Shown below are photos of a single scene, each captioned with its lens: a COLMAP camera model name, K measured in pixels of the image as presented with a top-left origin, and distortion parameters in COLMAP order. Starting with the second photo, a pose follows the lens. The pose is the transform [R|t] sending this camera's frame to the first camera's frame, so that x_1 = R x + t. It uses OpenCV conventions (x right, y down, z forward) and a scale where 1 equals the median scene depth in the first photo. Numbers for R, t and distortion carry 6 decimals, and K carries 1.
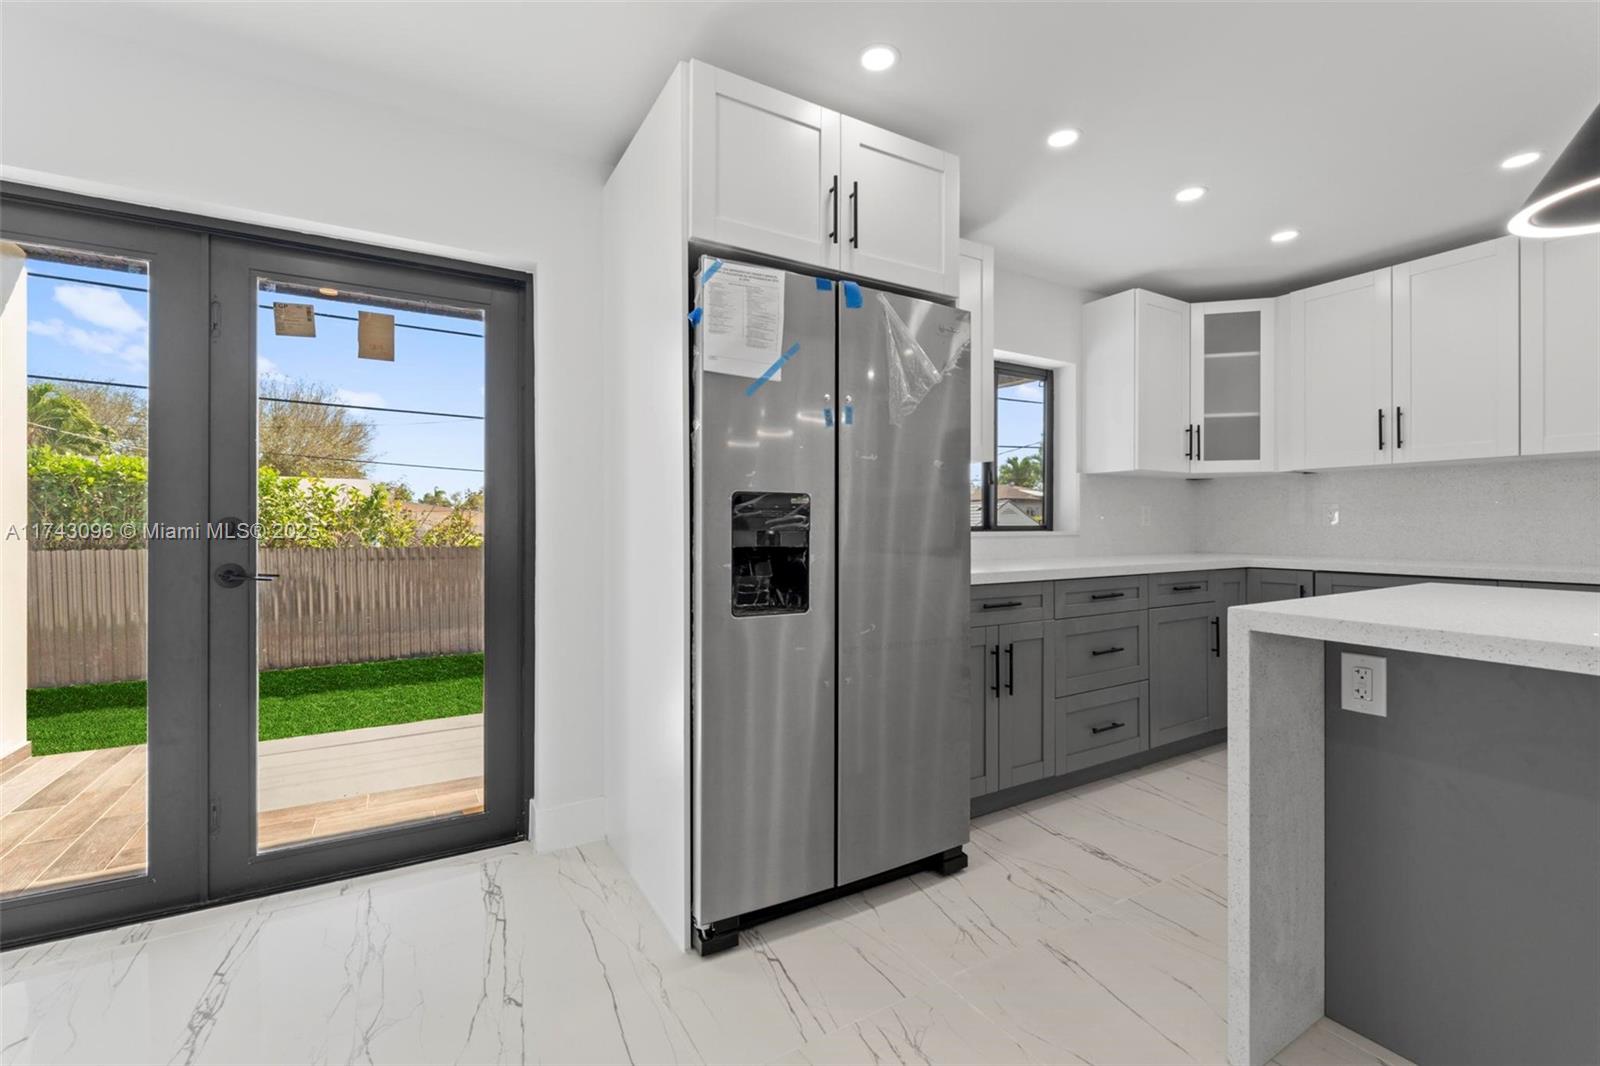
lens RADIAL K [[678.9, 0, 799.3], [0, 678.9, 527.3], [0, 0, 1]] dist [0.010424, 0.000054]
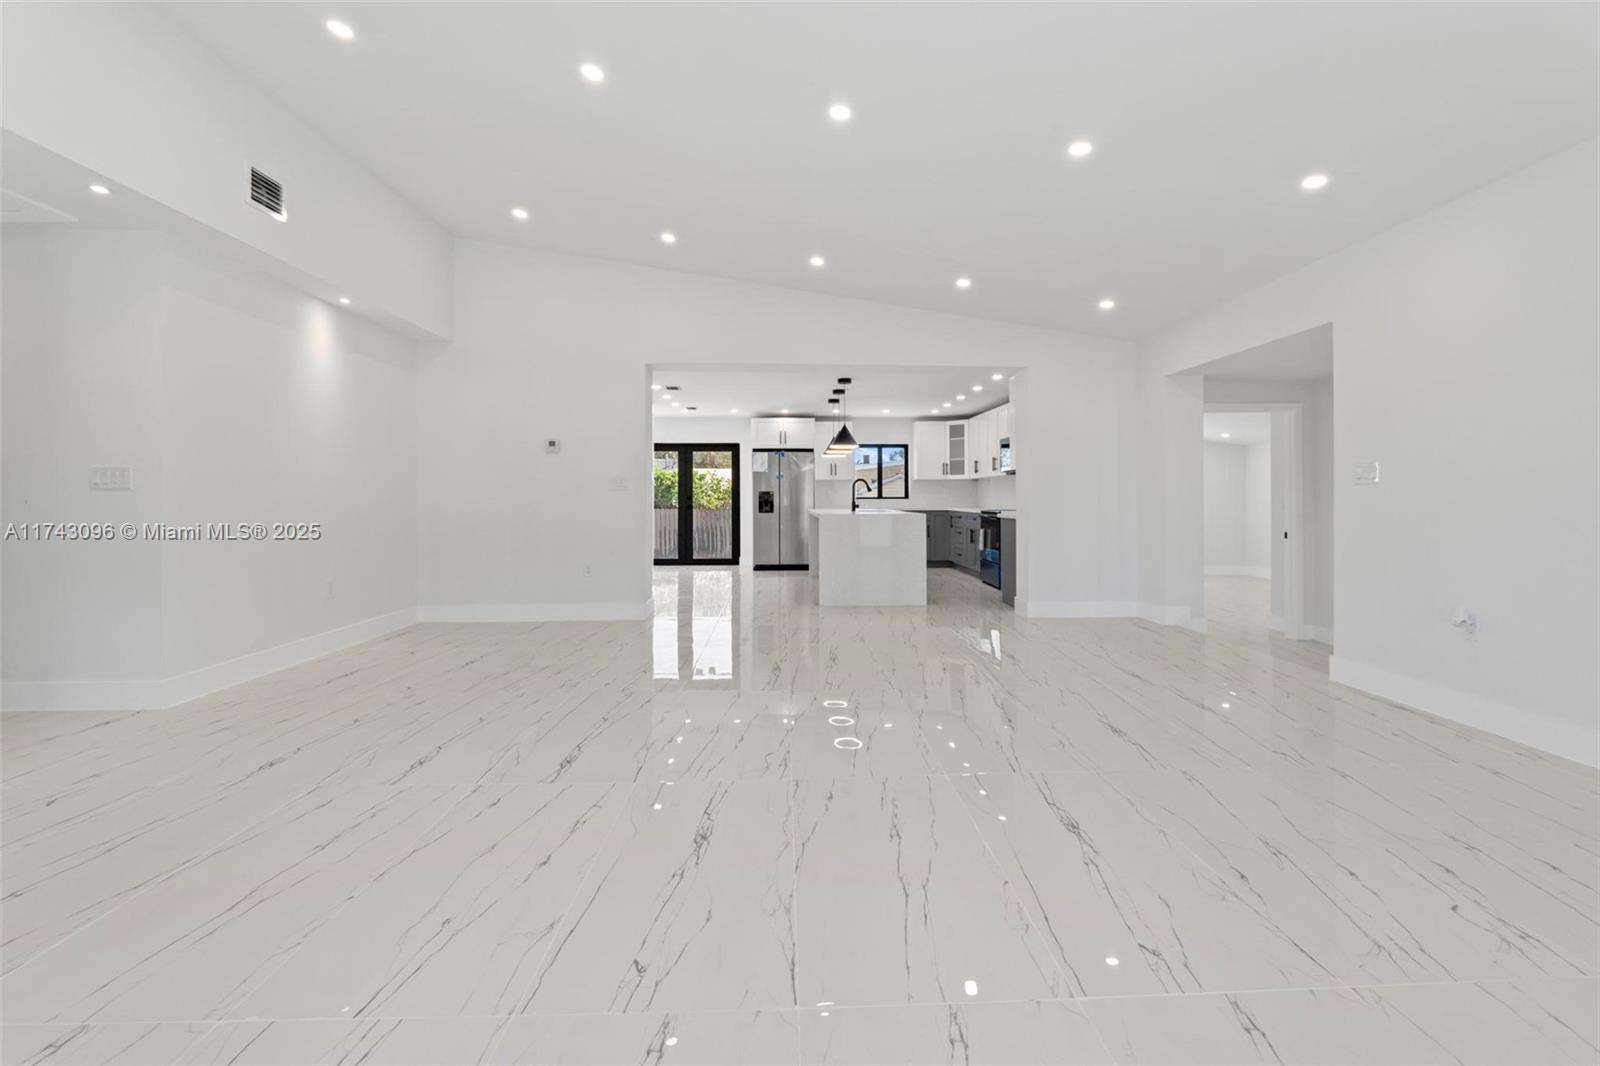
lens RADIAL K [[686.4, 0, 801.6], [0, 686.4, 525.3], [0, 0, 1]] dist [-0.001266, -0.000091]
pose [[0.880002, 0.017675, -0.474640, 1.484454], [0.001707, 0.999183, 0.040373, -0.001028], [0.474966, -0.036338, 0.879253, -1.967723]]
